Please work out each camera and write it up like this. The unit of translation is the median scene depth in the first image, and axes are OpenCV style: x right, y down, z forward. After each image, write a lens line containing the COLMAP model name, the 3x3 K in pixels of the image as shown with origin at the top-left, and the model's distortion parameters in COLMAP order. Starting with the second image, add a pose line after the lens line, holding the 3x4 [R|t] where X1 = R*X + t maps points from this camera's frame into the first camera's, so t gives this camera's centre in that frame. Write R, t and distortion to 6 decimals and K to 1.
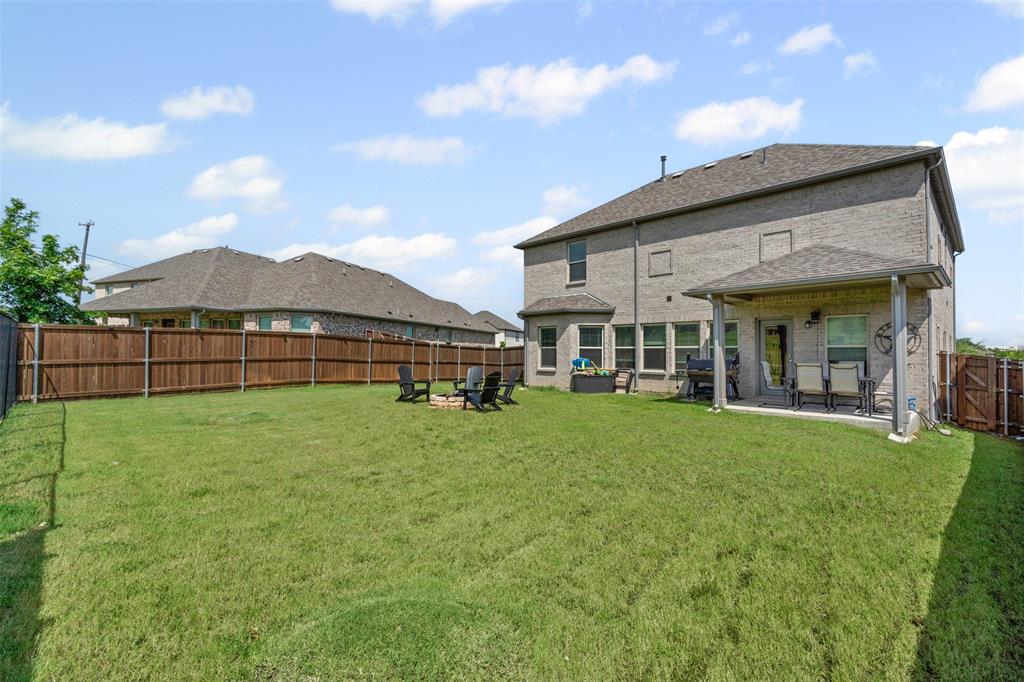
lens RADIAL K [[462.6, 0, 512.0], [0, 462.6, 341.0], [0, 0, 1]] dist [-0.002636, -0.000181]
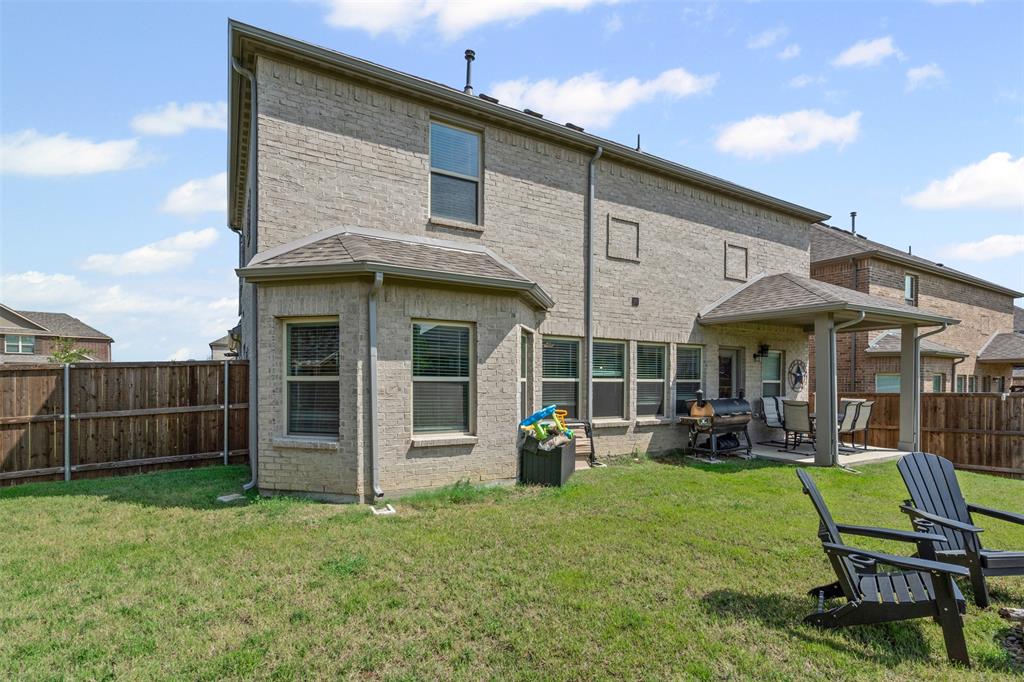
lens RADIAL K [[479.5, 0, 515.9], [0, 479.5, 380.8], [0, 0, 1]] dist [-0.000112, 0.000235]
pose [[0.240234, -0.003780, 0.970708, -0.300054], [-0.032105, 0.999414, 0.011837, 0.010363], [-0.970184, -0.034008, 0.239972, 0.931953]]
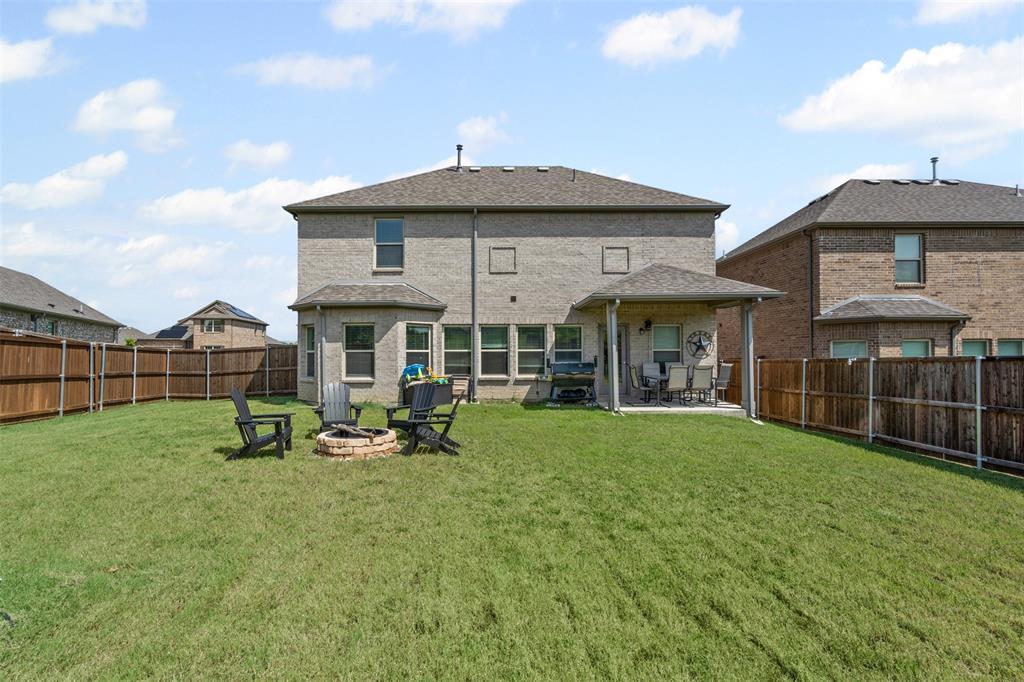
lens RADIAL K [[462.6, 0, 512.0], [0, 462.6, 341.0], [0, 0, 1]] dist [-0.002636, -0.000181]
pose [[0.696095, 0.010318, 0.717875, -0.317311], [-0.012054, 0.999924, -0.002684, -0.003230], [-0.717848, -0.006785, 0.696167, 0.320858]]
